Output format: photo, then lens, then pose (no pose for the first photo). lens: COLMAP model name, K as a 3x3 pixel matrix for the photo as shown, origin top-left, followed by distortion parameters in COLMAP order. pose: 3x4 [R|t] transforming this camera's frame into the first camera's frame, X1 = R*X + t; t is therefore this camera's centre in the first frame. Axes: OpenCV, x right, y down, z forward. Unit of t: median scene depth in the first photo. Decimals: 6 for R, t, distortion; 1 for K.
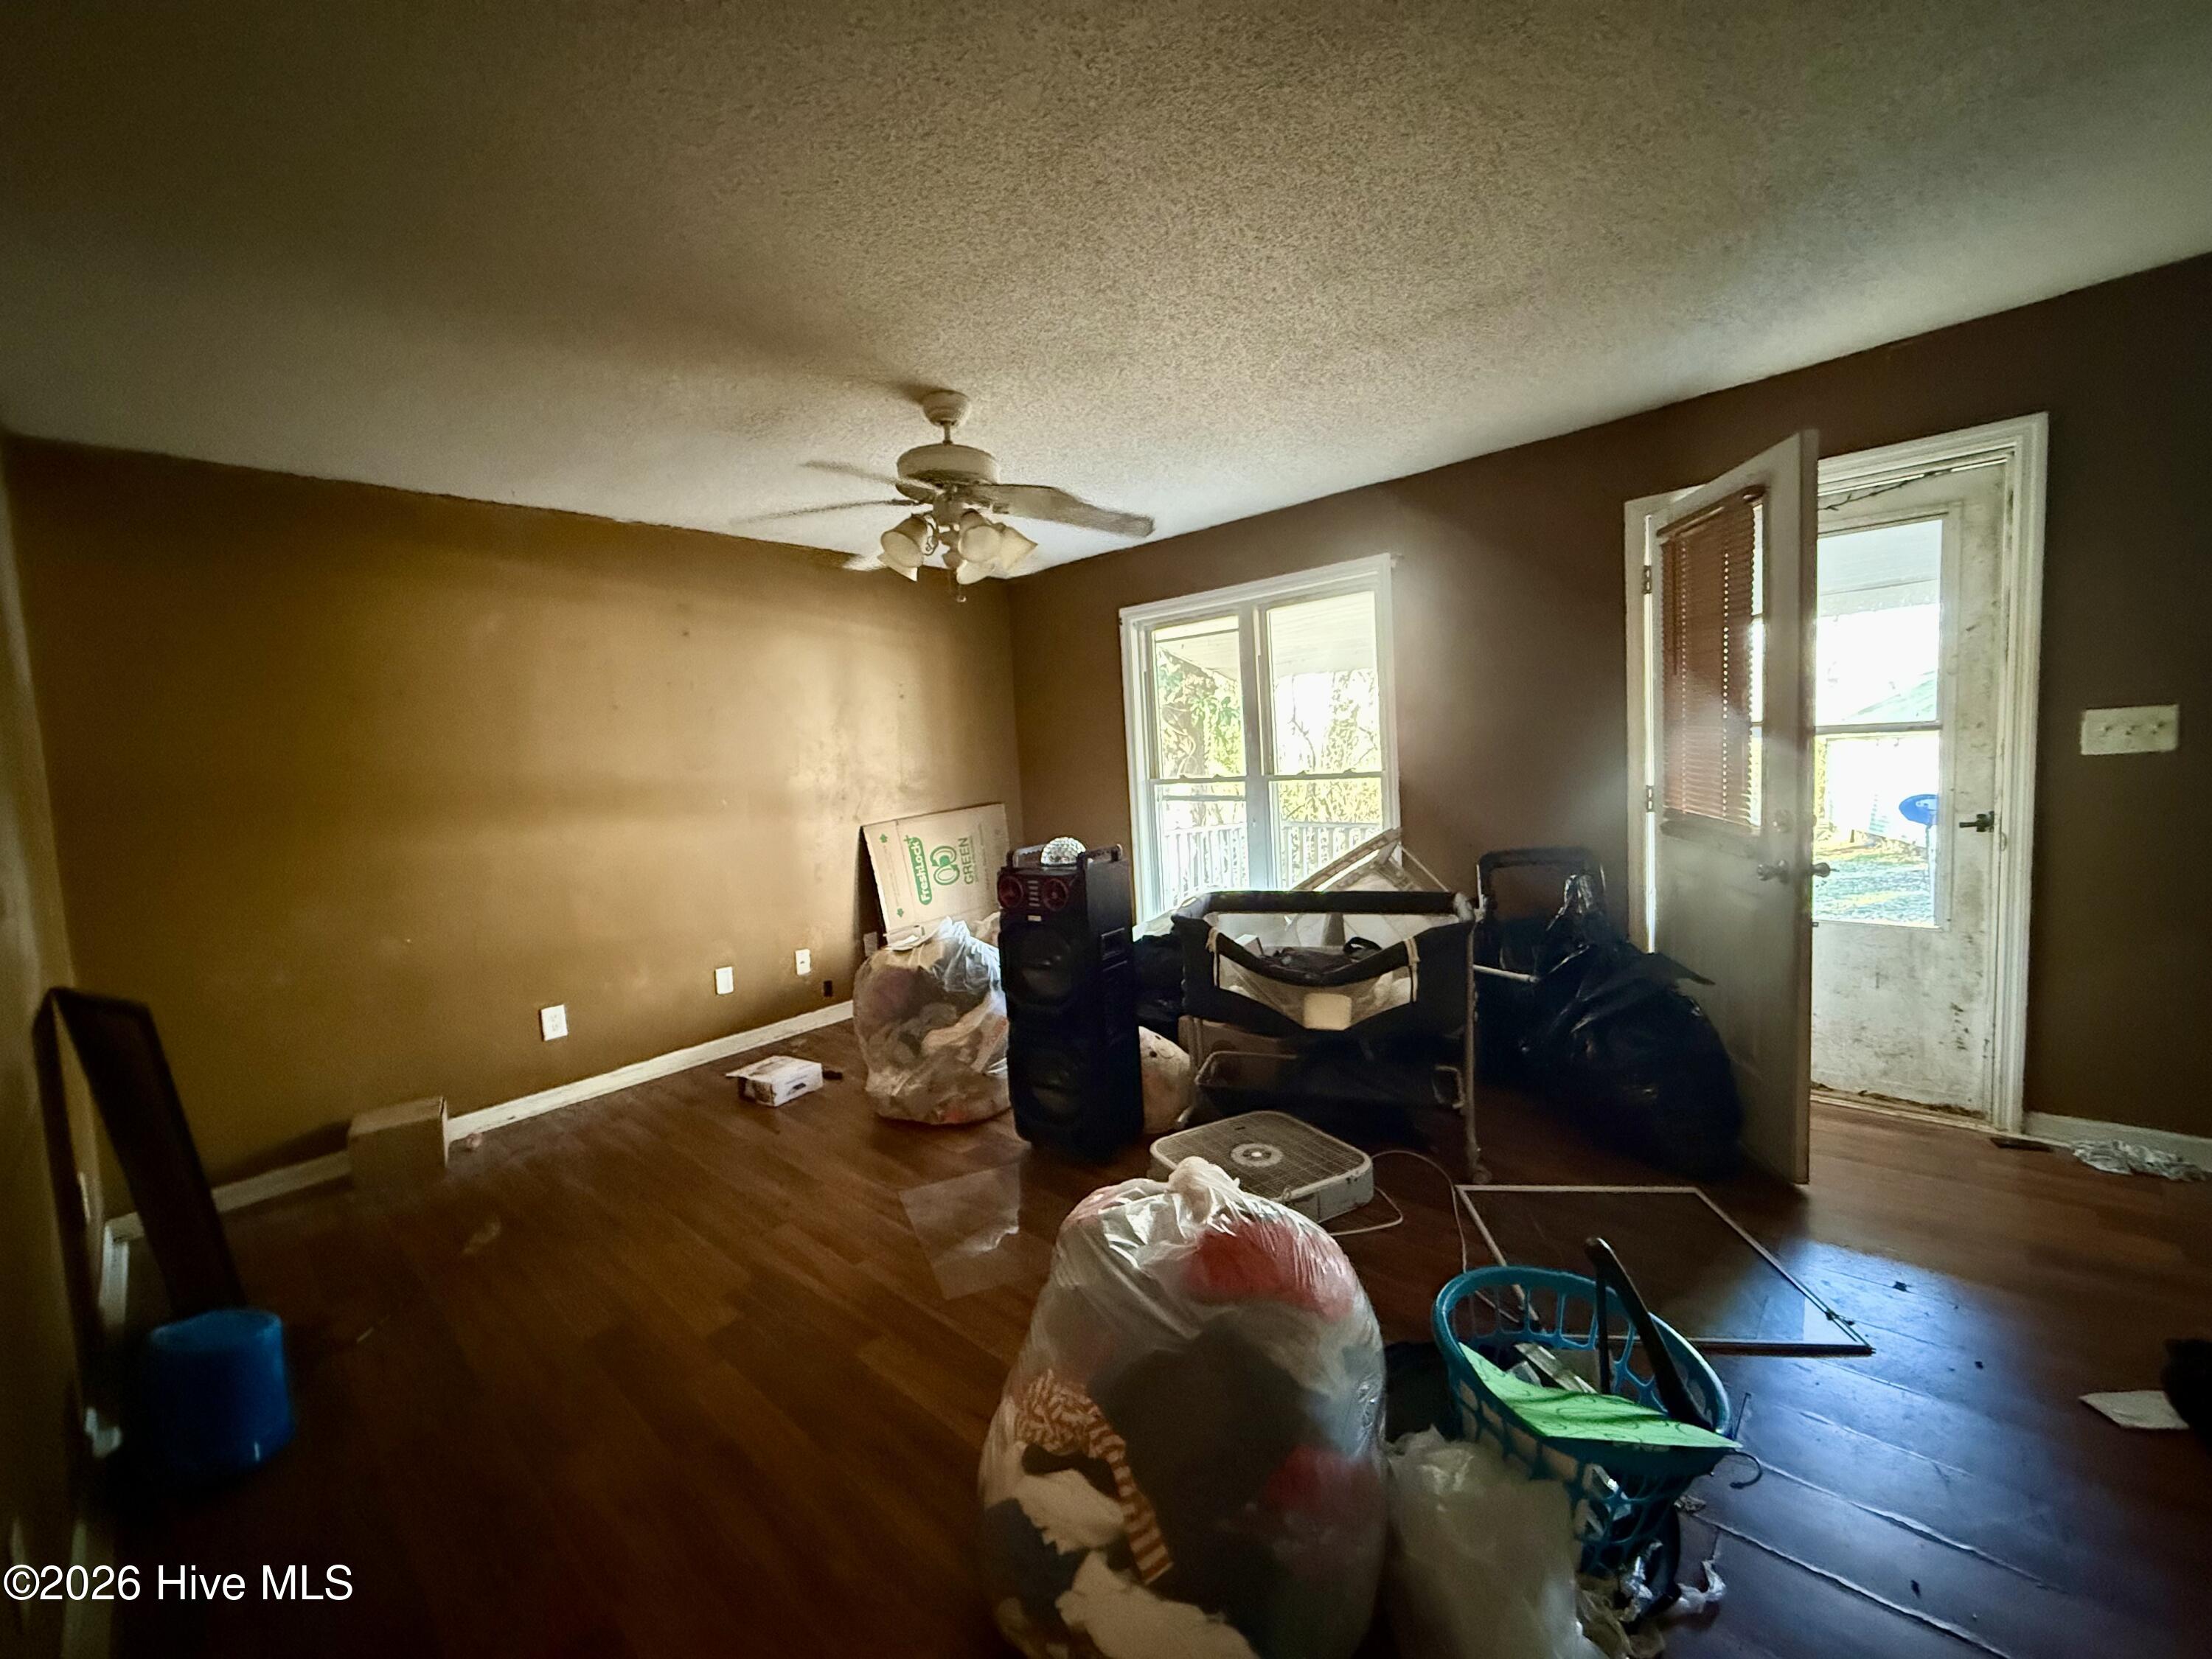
lens RADIAL K [[876.7, 0, 1099.9], [0, 876.7, 829.1], [0, 0, 1]] dist [-0.000464, 0.000064]
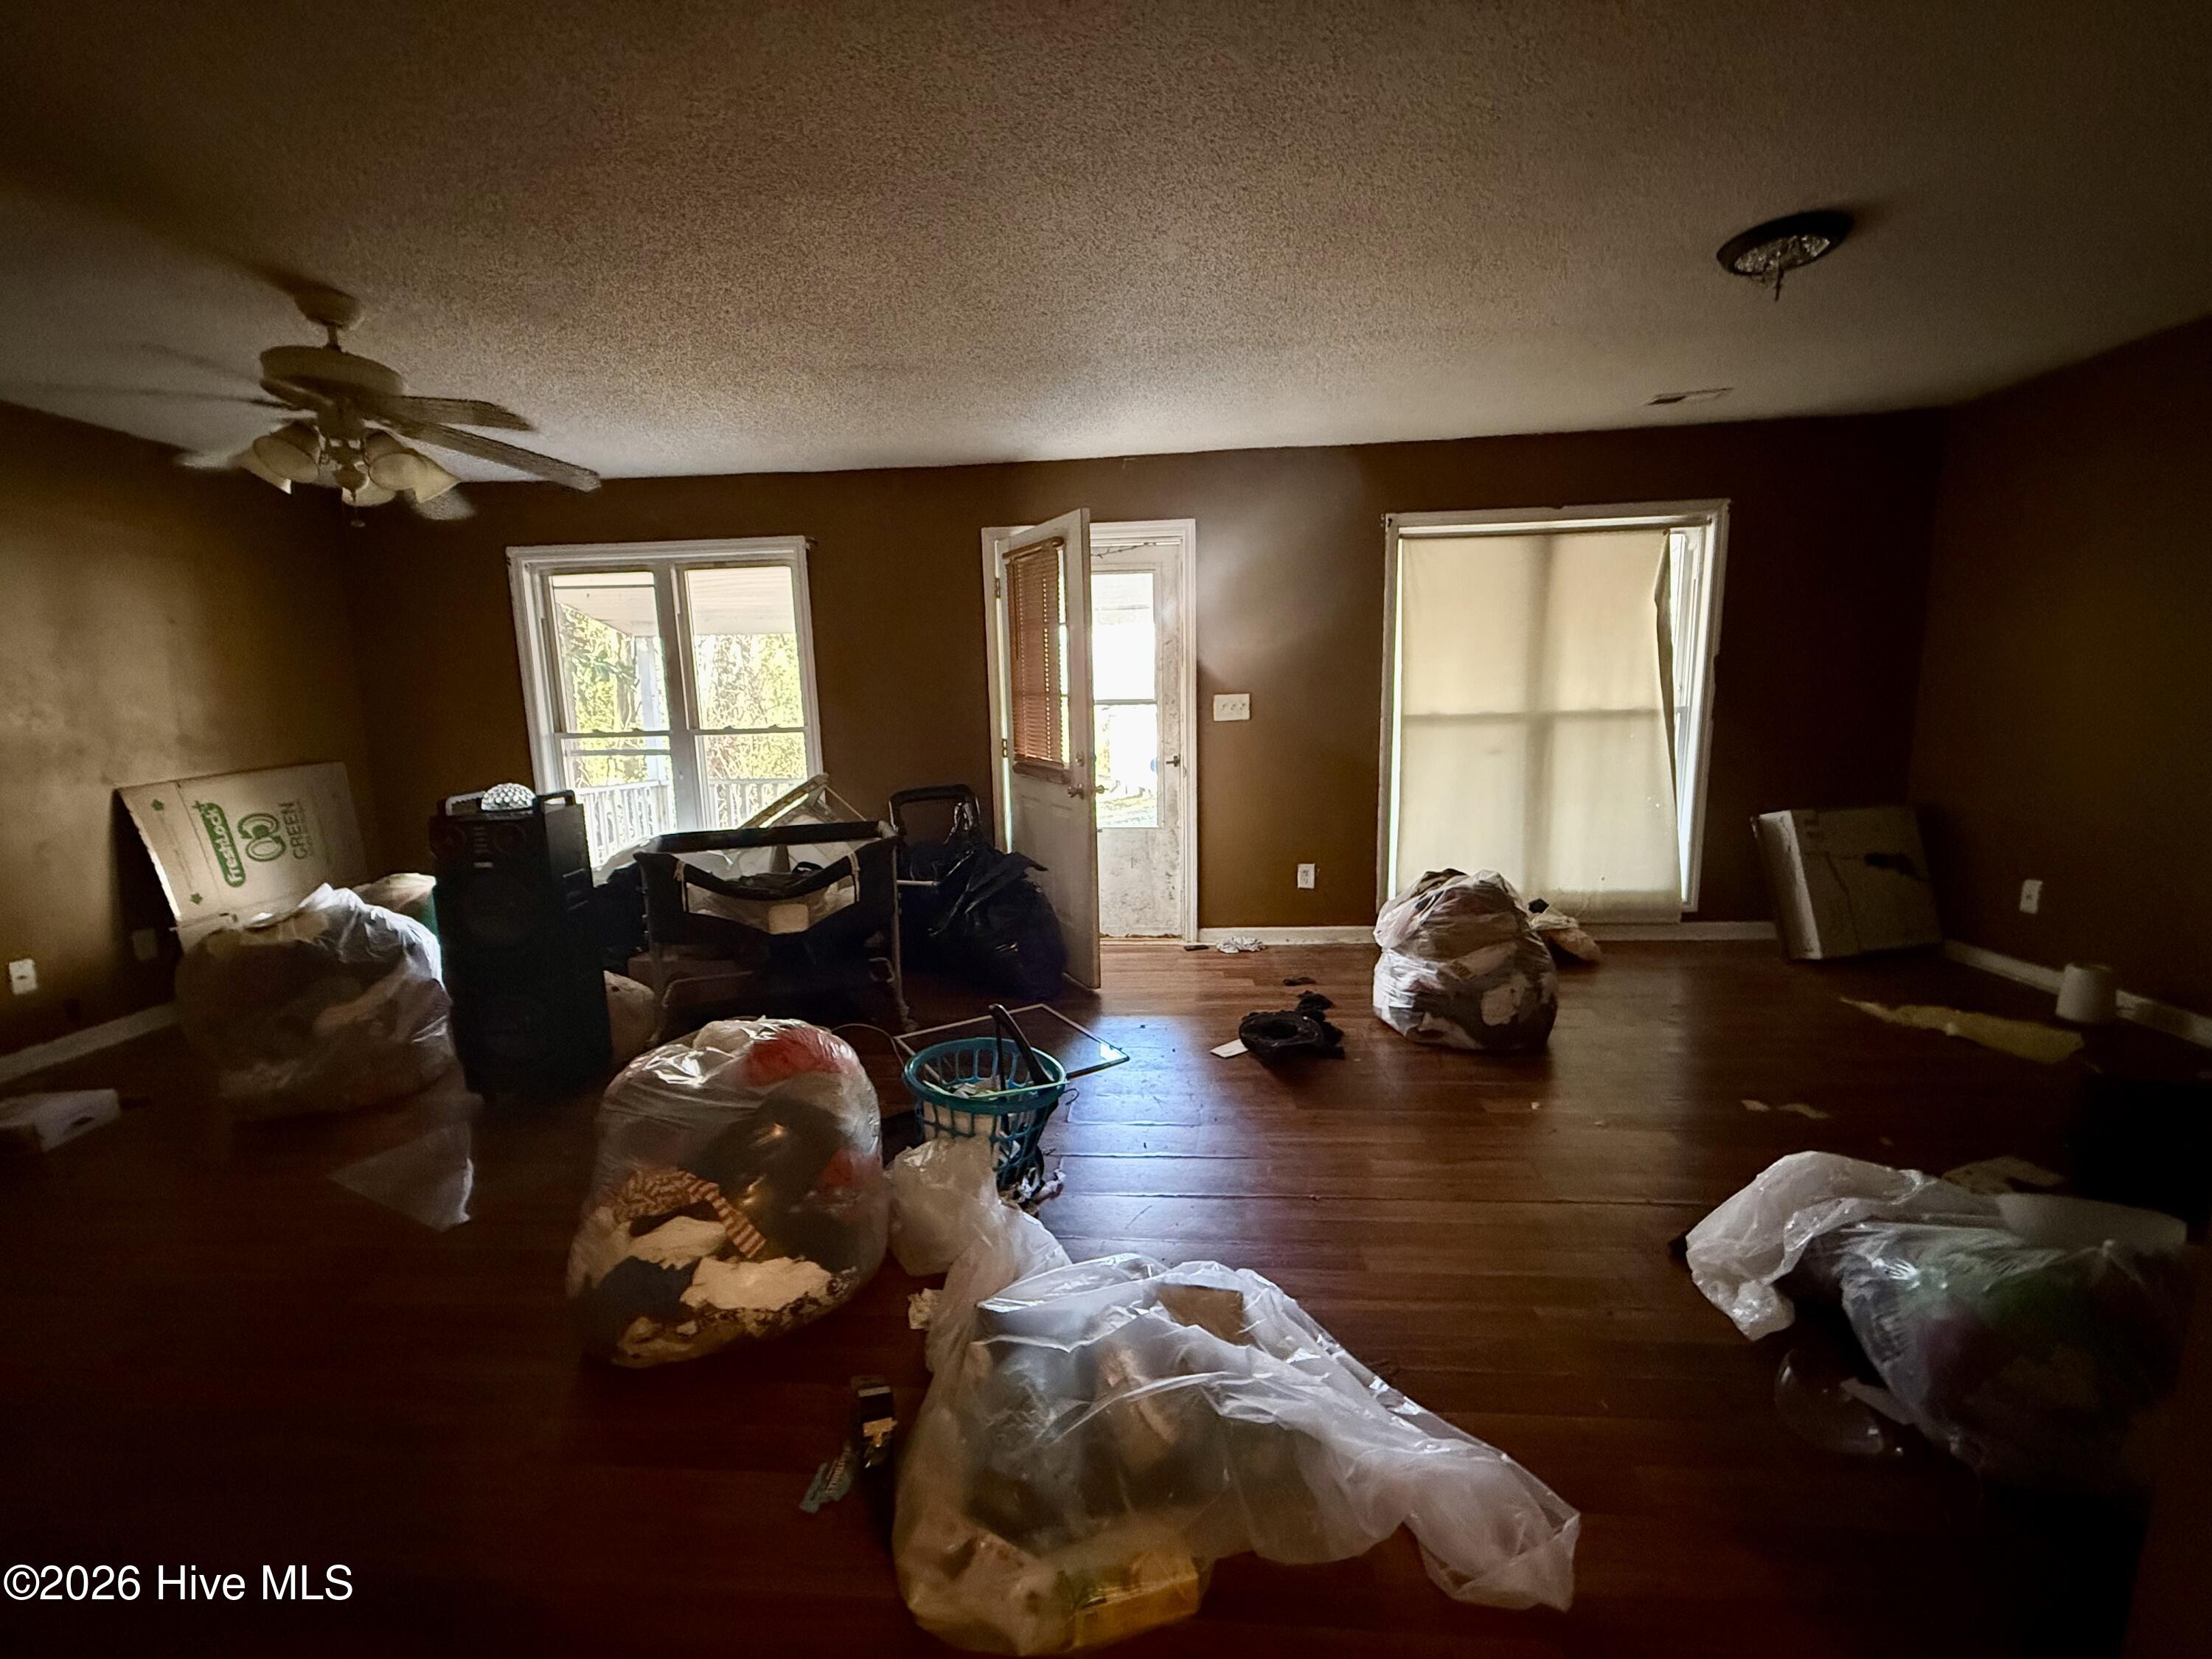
lens RADIAL K [[876.7, 0, 1099.9], [0, 876.7, 829.1], [0, 0, 1]] dist [-0.000464, 0.000064]
pose [[0.778544, -0.055068, 0.625169, -0.144330], [0.032024, 0.998331, 0.048057, 0.035583], [-0.626772, -0.017394, 0.779009, -0.197095]]
